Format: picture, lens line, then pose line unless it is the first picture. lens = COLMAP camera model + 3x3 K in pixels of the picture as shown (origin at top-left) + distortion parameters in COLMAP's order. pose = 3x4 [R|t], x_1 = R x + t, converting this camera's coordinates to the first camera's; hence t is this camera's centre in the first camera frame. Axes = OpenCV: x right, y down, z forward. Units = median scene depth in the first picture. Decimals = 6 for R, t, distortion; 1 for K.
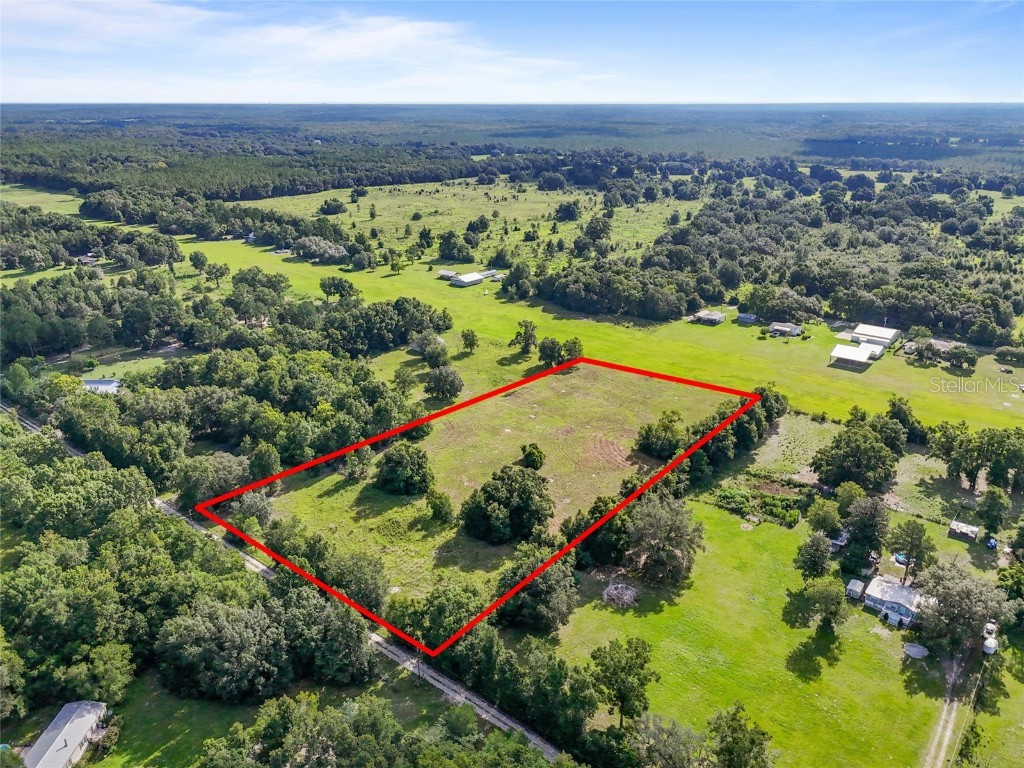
lens RADIAL K [[722.7, 0, 512.0], [0, 722.7, 384.0], [0, 0, 1]] dist [0.011346, -0.001473]
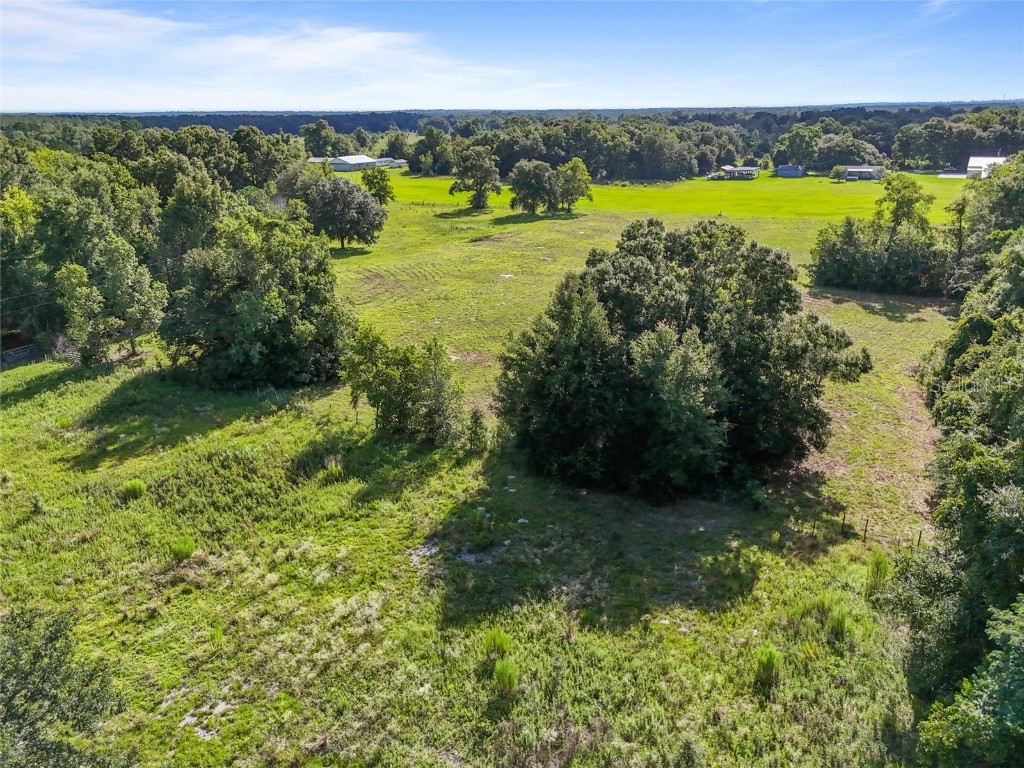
lens RADIAL K [[722.7, 0, 512.0], [0, 722.7, 384.0], [0, 0, 1]] dist [0.011346, -0.001473]
pose [[0.982294, -0.069359, 0.174036, -0.108227], [0.072176, 0.997343, -0.009899, 0.174262], [-0.172887, 0.022285, 0.984690, 0.734437]]
